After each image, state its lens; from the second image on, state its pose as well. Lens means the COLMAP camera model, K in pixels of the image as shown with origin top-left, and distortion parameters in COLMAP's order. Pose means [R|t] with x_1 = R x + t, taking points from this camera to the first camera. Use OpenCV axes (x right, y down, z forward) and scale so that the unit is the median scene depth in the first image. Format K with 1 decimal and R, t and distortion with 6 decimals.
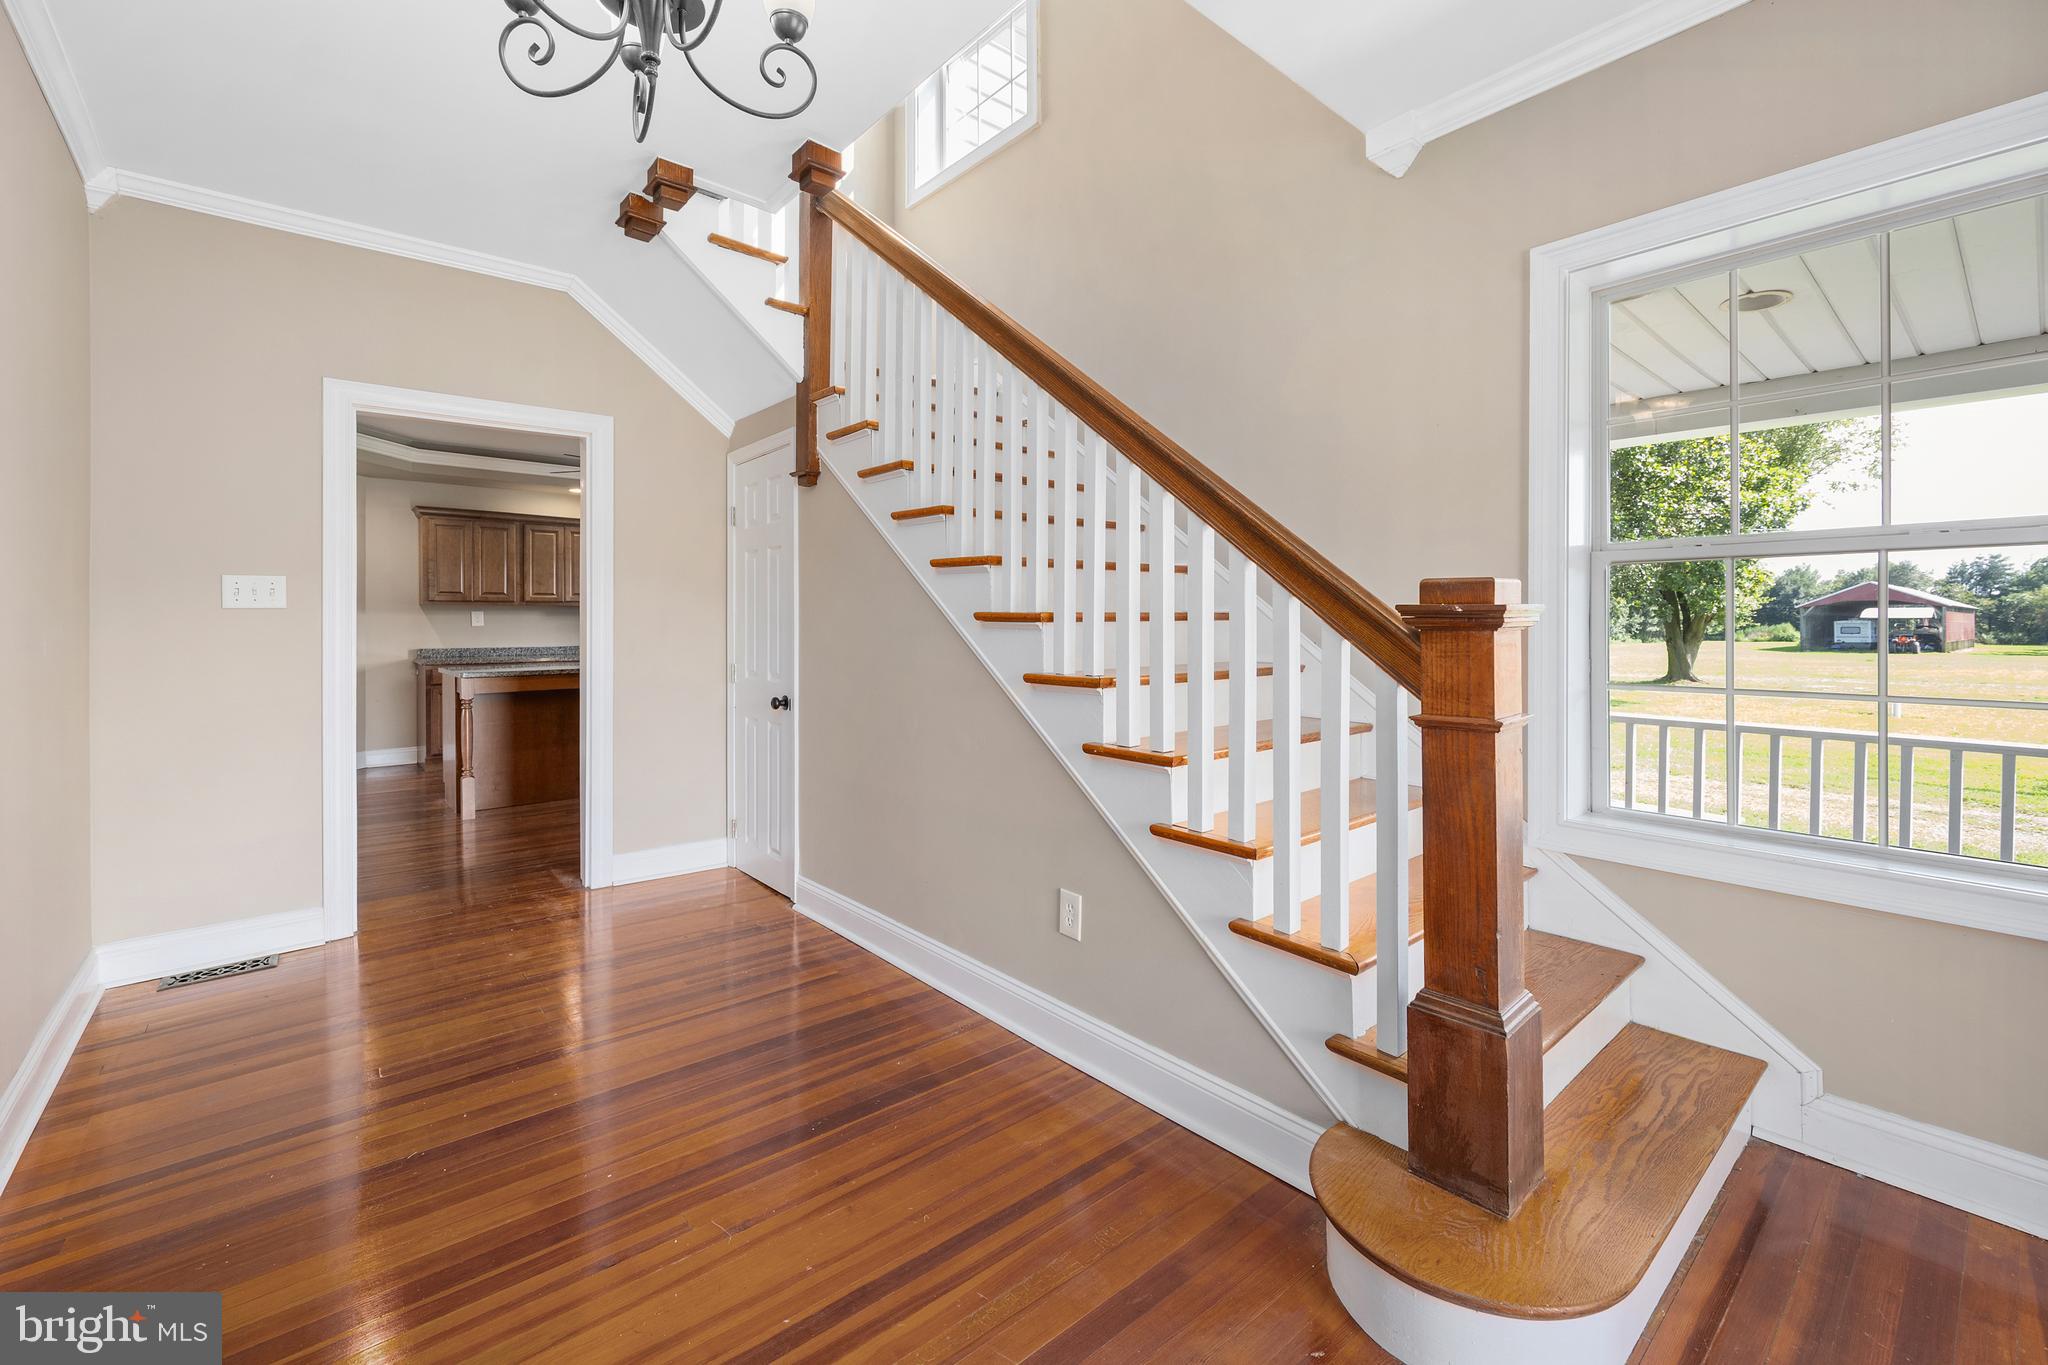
lens RADIAL K [[833.5, 0, 1019.1], [0, 833.5, 625.1], [0, 0, 1]] dist [0.004417, 0.001053]
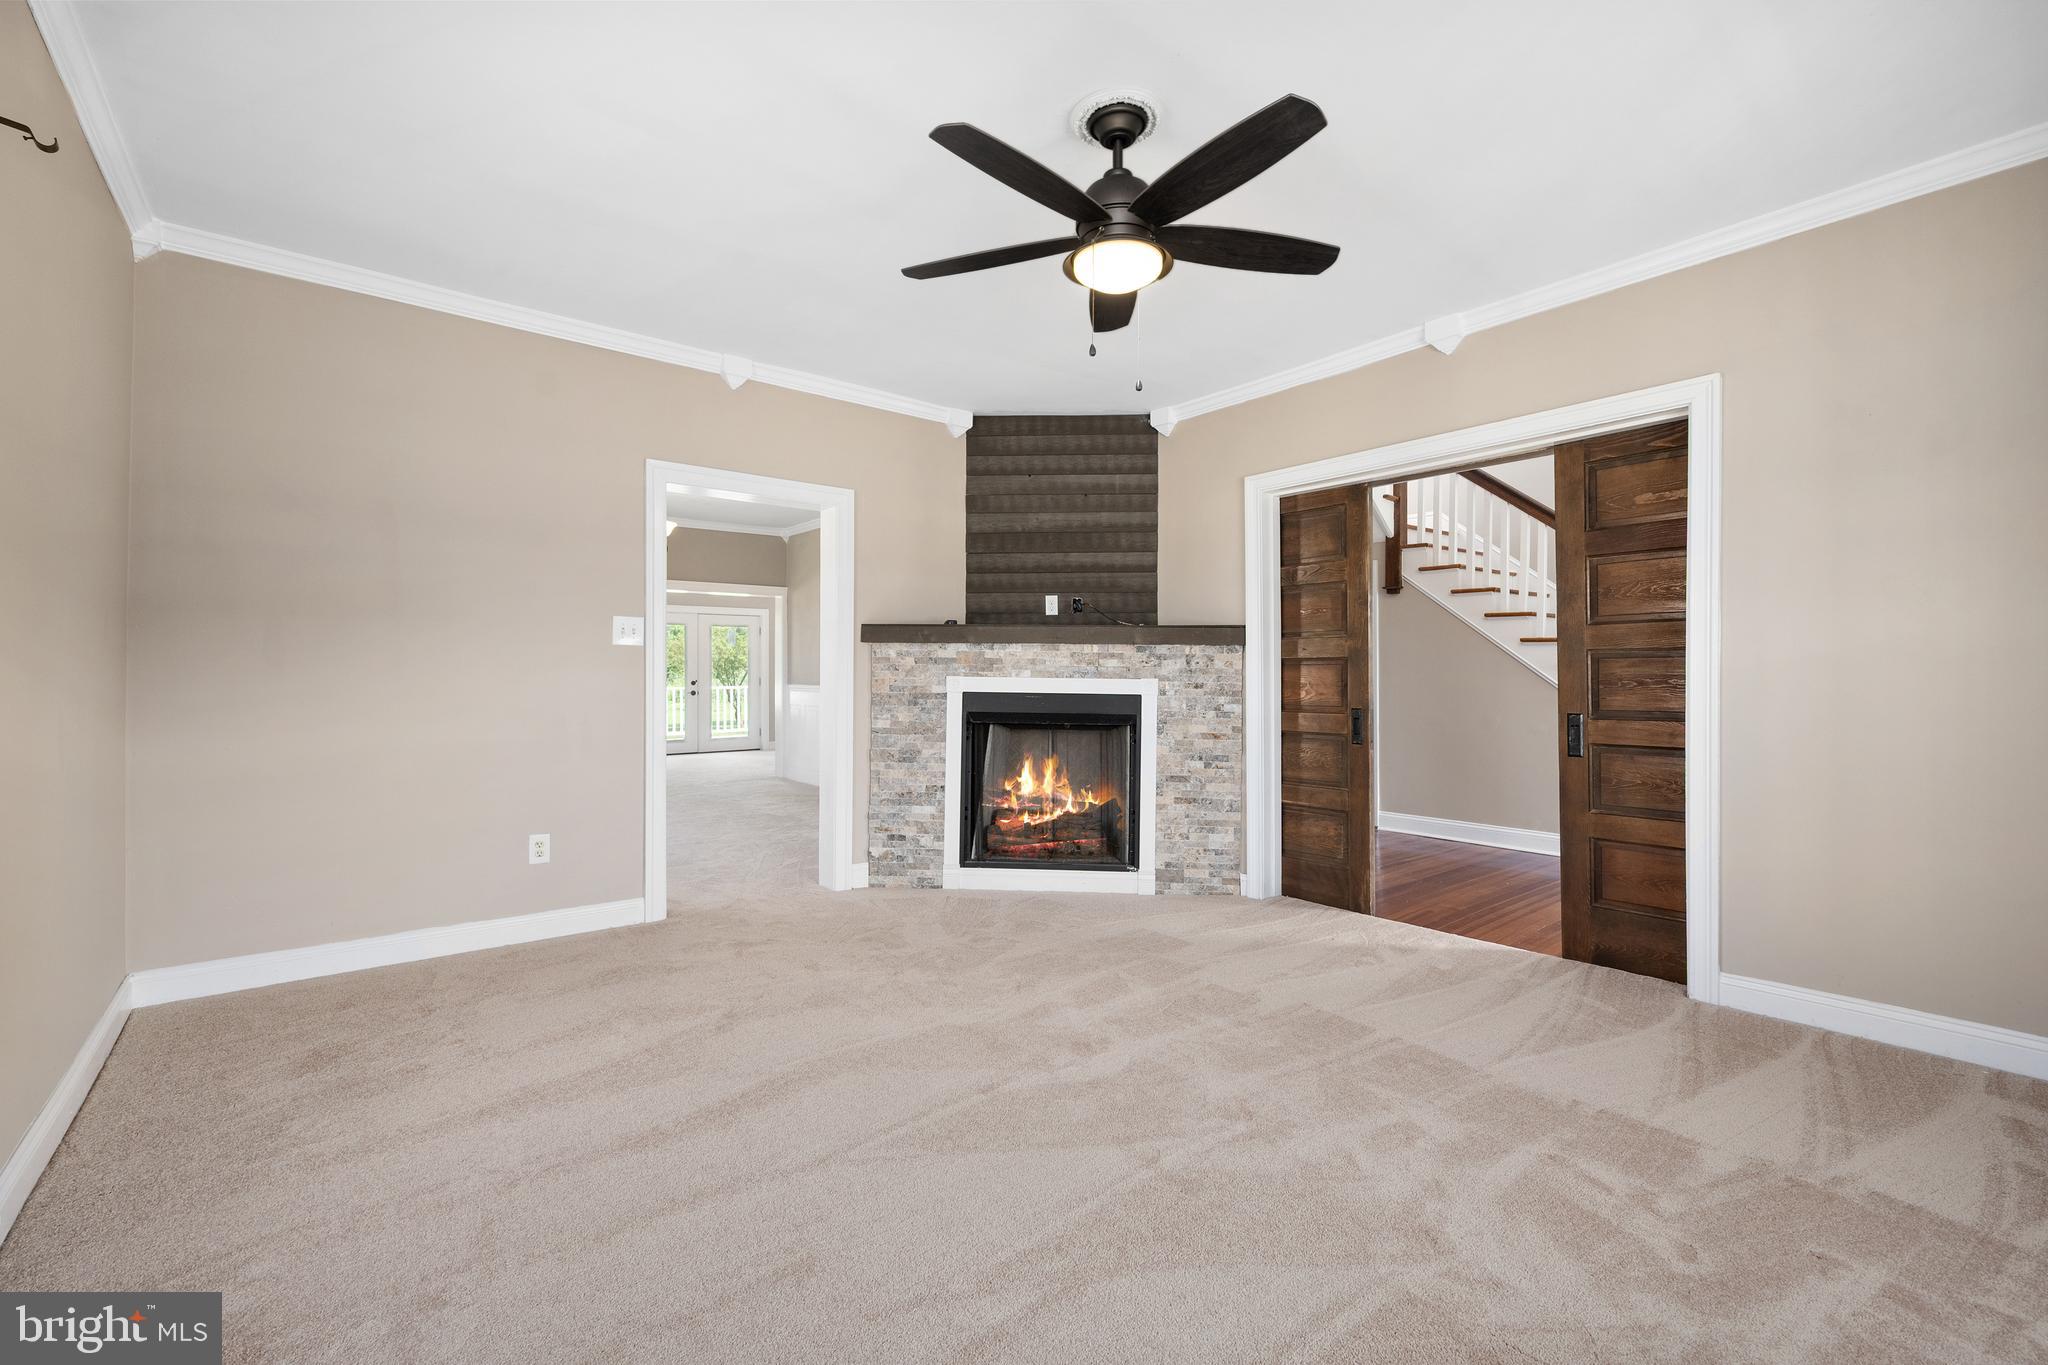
lens RADIAL K [[859.9, 0, 1028.8], [0, 859.9, 670.8], [0, 0, 1]] dist [-0.002089, 0.000286]
pose [[0.999454, 0.001349, -0.033016, -1.395320], [-0.001446, 0.999995, -0.002940, 0.007892], [0.033012, 0.002986, 0.999450, -1.268148]]
